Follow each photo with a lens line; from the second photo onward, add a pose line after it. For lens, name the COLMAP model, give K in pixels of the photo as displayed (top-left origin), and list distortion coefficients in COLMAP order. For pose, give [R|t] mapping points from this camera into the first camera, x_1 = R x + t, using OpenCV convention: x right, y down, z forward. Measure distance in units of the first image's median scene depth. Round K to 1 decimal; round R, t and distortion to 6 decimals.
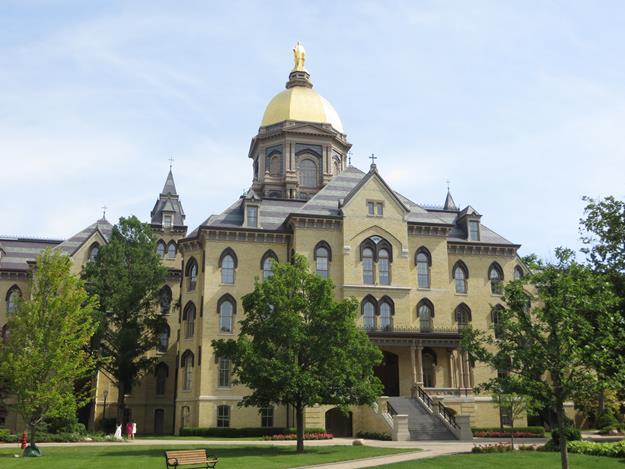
lens RADIAL K [[689.6, 0, 311.7], [0, 689.6, 232.8], [0, 0, 1]] dist [-0.055738, 0.000000]
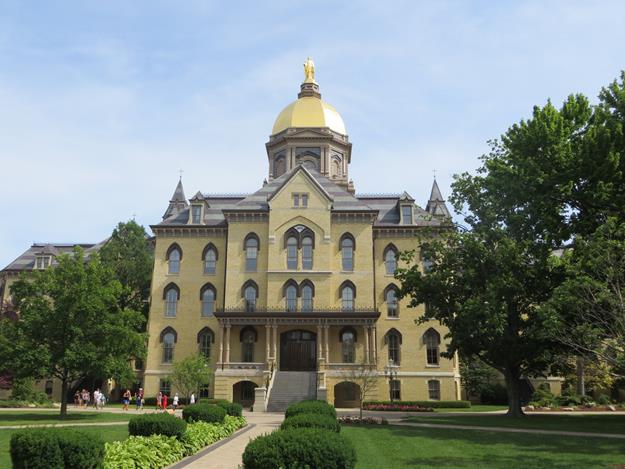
lens RADIAL K [[602.0, 0, 313.2], [0, 602.0, 236.6], [0, 0, 1]] dist [-0.048394, 0.000000]
pose [[0.969718, -0.054867, -0.237985, 0.338123], [0.057284, 0.998353, 0.003248, 0.020560], [0.237415, -0.016782, 0.971263, 0.073938]]
